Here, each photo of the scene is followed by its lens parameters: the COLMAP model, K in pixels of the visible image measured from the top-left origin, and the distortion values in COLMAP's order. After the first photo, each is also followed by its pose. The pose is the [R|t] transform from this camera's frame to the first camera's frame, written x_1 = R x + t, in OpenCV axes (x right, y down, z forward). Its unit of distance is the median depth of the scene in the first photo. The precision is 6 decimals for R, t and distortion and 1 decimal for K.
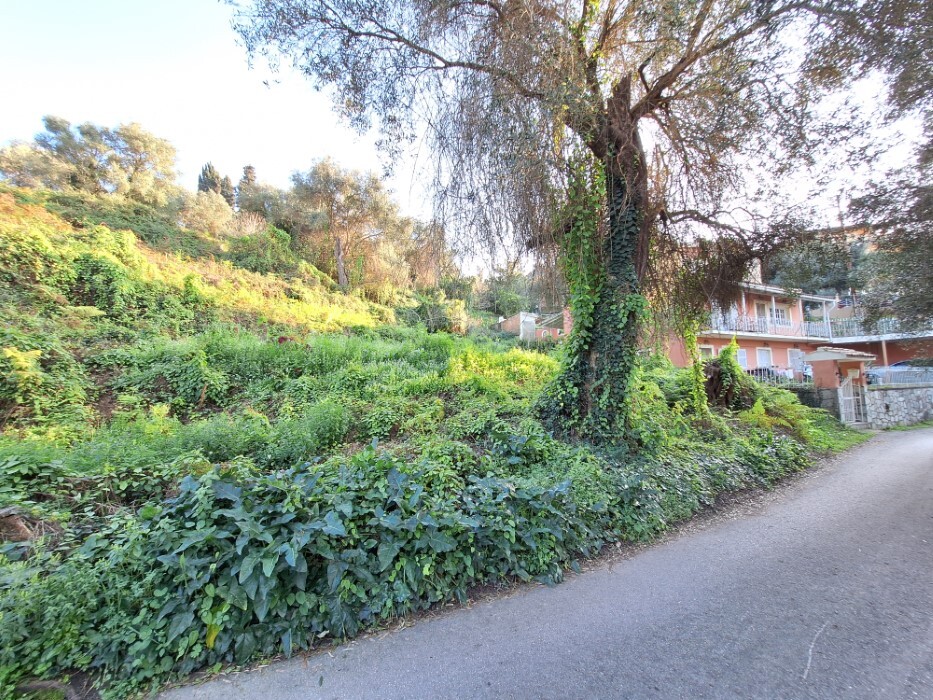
lens RADIAL K [[375.4, 0, 465.8], [0, 375.4, 352.2], [0, 0, 1]] dist [-0.001160, 0.000480]
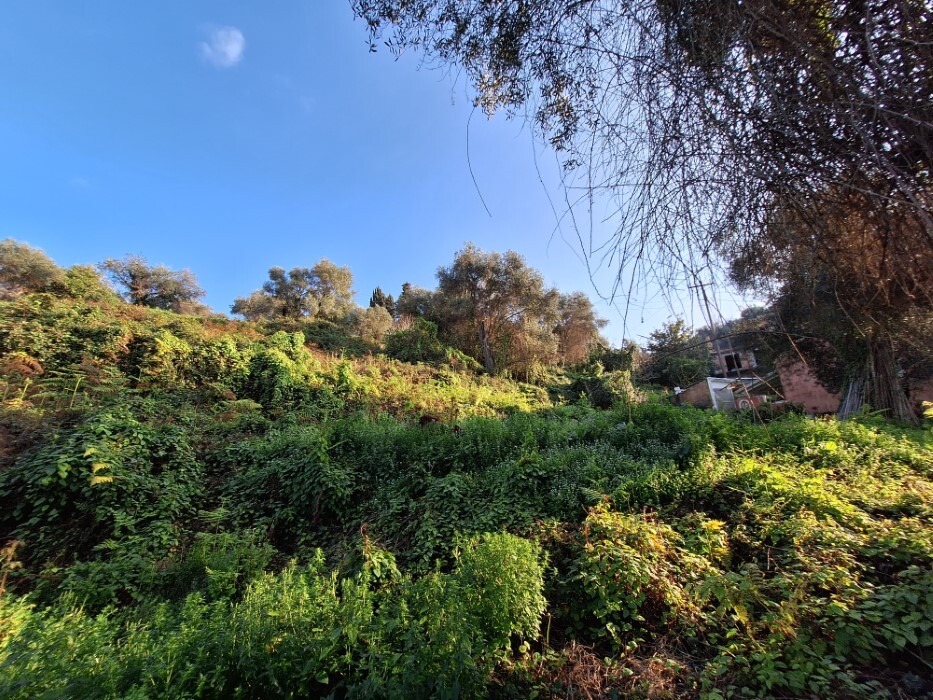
lens RADIAL K [[375.4, 0, 468.4], [0, 375.4, 350.4], [0, 0, 1]] dist [-0.001160, 0.000480]
pose [[0.931219, -0.125985, -0.341994, -0.053222], [0.042404, 0.969434, -0.241662, 0.005388], [0.361986, 0.210539, 0.908097, 0.126536]]
